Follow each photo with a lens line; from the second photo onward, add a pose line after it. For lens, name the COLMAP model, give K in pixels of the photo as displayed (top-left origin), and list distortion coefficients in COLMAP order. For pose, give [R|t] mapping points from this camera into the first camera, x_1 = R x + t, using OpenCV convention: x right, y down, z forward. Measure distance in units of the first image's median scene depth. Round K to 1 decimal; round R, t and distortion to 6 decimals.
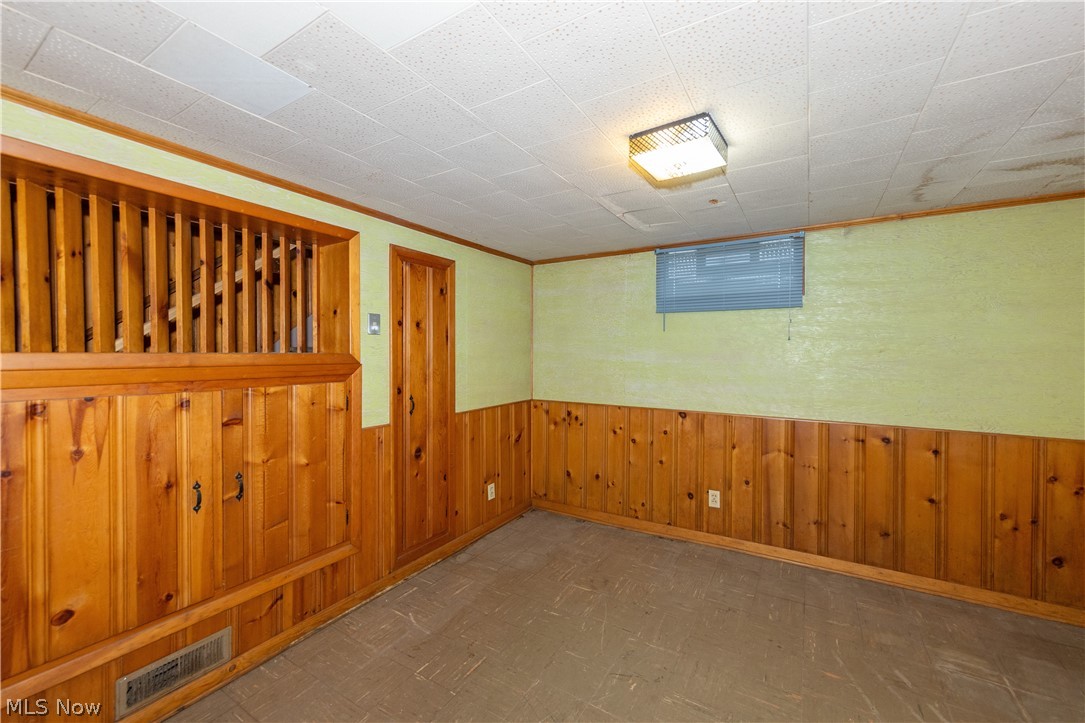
lens RADIAL K [[429.8, 0, 516.9], [0, 429.8, 358.4], [0, 0, 1]] dist [0.007701, -0.000277]
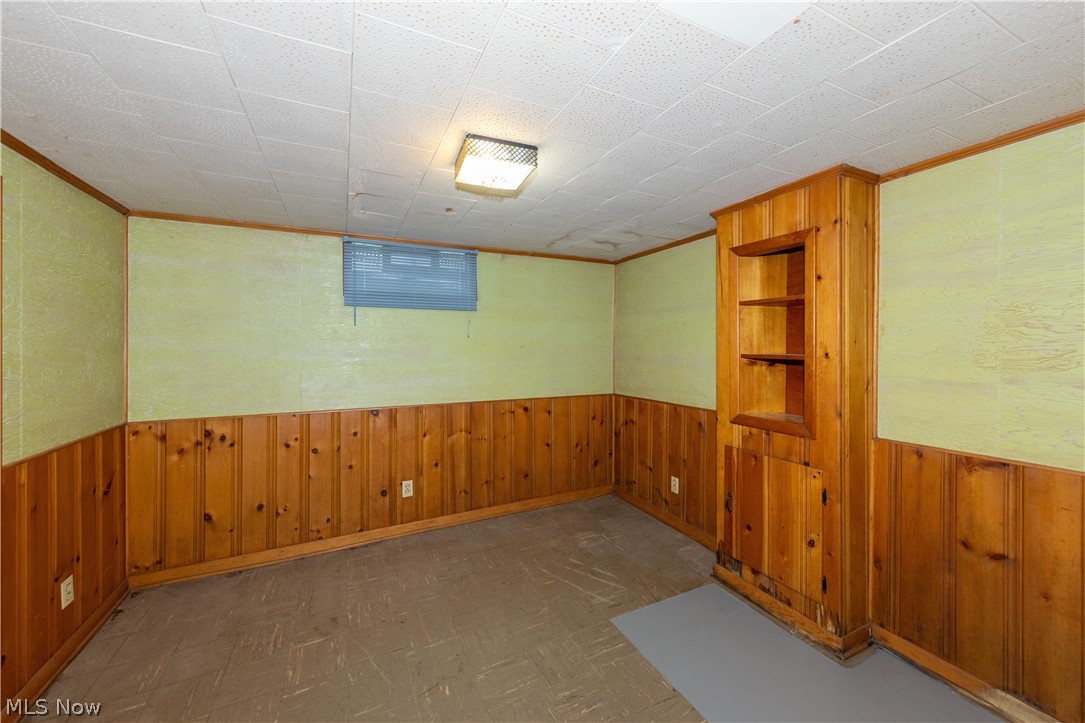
lens RADIAL K [[429.8, 0, 550.4], [0, 429.8, 347.1], [0, 0, 1]] dist [0.007701, -0.000277]
pose [[0.518640, -0.004499, 0.854981, -0.256977], [0.018827, 0.999804, -0.006159, -0.002939], [-0.854786, 0.019291, 0.518623, 0.162852]]
